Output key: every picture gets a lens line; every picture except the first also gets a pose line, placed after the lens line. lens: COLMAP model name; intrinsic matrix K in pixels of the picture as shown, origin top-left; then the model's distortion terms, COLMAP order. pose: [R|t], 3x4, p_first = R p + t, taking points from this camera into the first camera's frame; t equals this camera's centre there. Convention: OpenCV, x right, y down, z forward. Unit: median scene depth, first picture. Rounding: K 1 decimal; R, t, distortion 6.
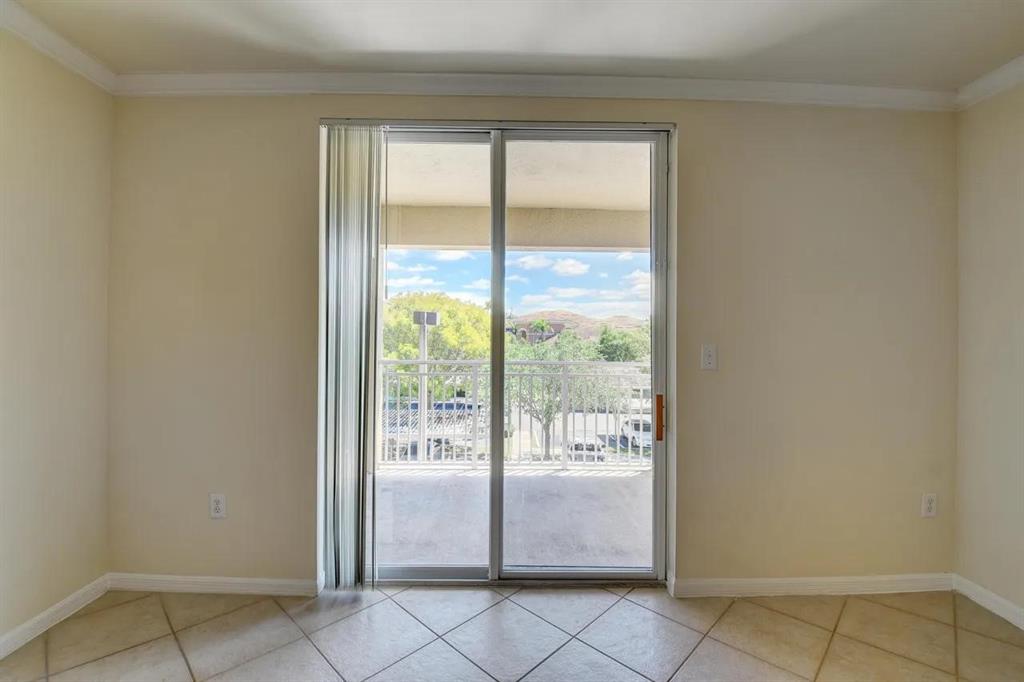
lens RADIAL K [[448.5, 0, 508.4], [0, 448.5, 329.6], [0, 0, 1]] dist [0.008289, -0.021136]
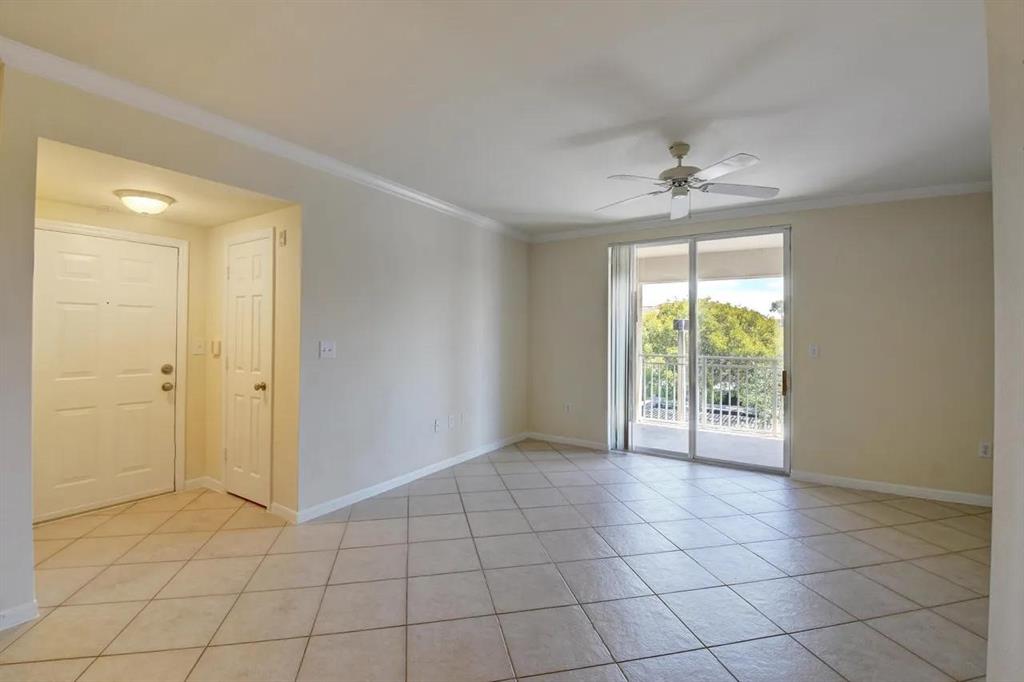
lens RADIAL K [[447.4, 0, 500.6], [0, 447.4, 330.5], [0, 0, 1]] dist [0.003137, 0.000066]
pose [[0.825177, -0.005113, -0.564851, 0.407030], [0.001352, 0.999974, -0.007077, -0.010817], [0.564872, 0.005076, 0.825163, -1.168255]]
